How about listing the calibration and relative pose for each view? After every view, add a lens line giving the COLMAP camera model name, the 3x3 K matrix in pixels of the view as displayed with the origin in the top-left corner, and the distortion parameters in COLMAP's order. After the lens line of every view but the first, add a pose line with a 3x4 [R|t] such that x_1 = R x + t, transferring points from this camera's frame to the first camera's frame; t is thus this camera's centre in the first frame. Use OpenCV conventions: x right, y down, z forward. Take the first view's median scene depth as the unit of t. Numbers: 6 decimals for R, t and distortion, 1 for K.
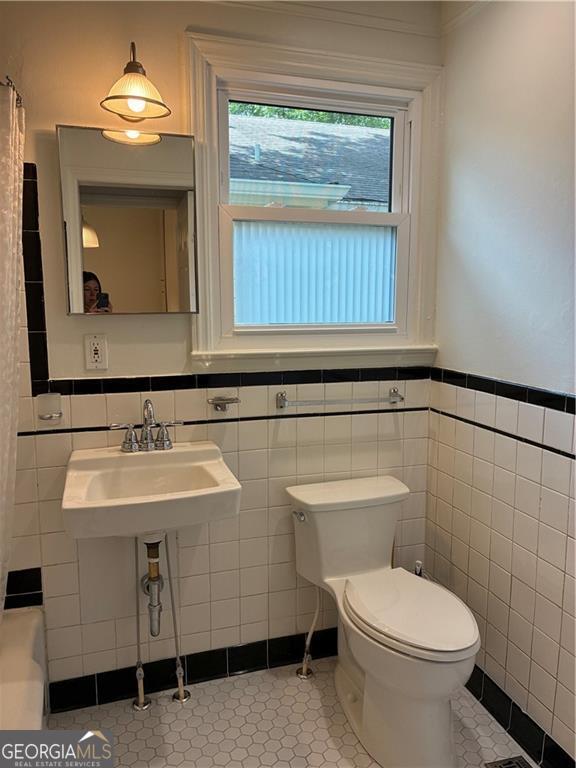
lens RADIAL K [[581.9, 0, 294.5], [0, 581.9, 371.7], [0, 0, 1]] dist [0.052197, -0.074152]
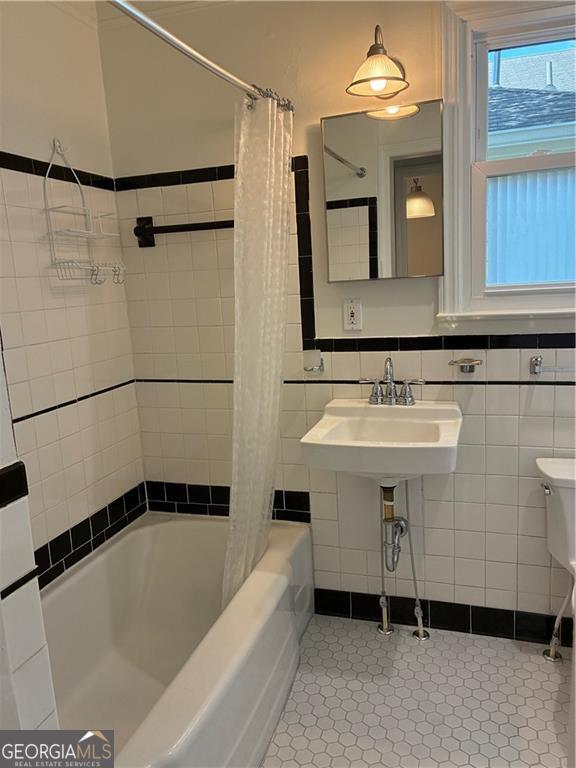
lens RADIAL K [[581.9, 0, 275.7], [0, 581.9, 373.6], [0, 0, 1]] dist [0.052197, -0.074152]
pose [[0.798660, 0.052256, -0.599510, 0.224389], [-0.018333, 0.997873, 0.062557, 0.012269], [0.601504, -0.038971, 0.797919, 0.000009]]
